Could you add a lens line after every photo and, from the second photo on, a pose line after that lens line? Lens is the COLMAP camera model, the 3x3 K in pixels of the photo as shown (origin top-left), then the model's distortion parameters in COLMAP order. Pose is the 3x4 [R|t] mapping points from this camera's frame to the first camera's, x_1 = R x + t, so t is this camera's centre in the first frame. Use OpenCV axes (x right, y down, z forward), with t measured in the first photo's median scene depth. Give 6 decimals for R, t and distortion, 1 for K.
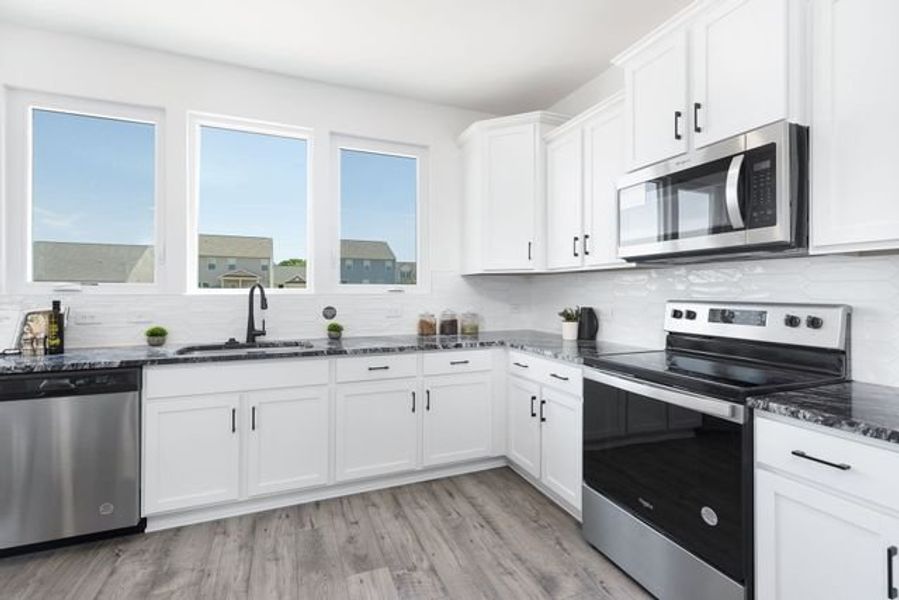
lens RADIAL K [[410.2, 0, 449.8], [0, 410.2, 289.0], [0, 0, 1]] dist [0.017136, -0.000116]
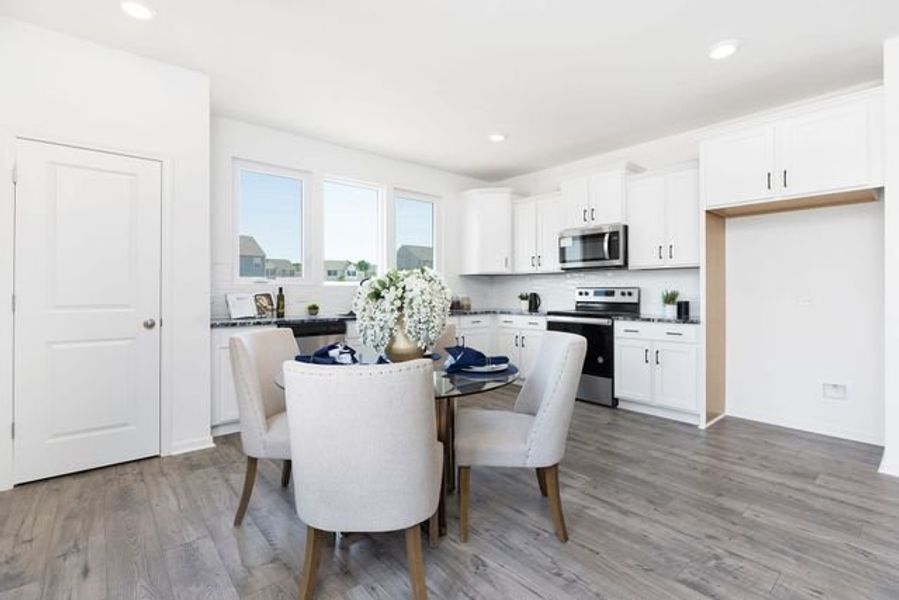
lens RADIAL K [[413.8, 0, 447.9], [0, 413.8, 288.2], [0, 0, 1]] dist [-0.023343, -0.000148]
pose [[0.952983, -0.000361, 0.303022, -0.820422], [0.000215, 1.000000, 0.000515, 0.030813], [-0.303022, -0.000425, 0.952983, -0.923779]]
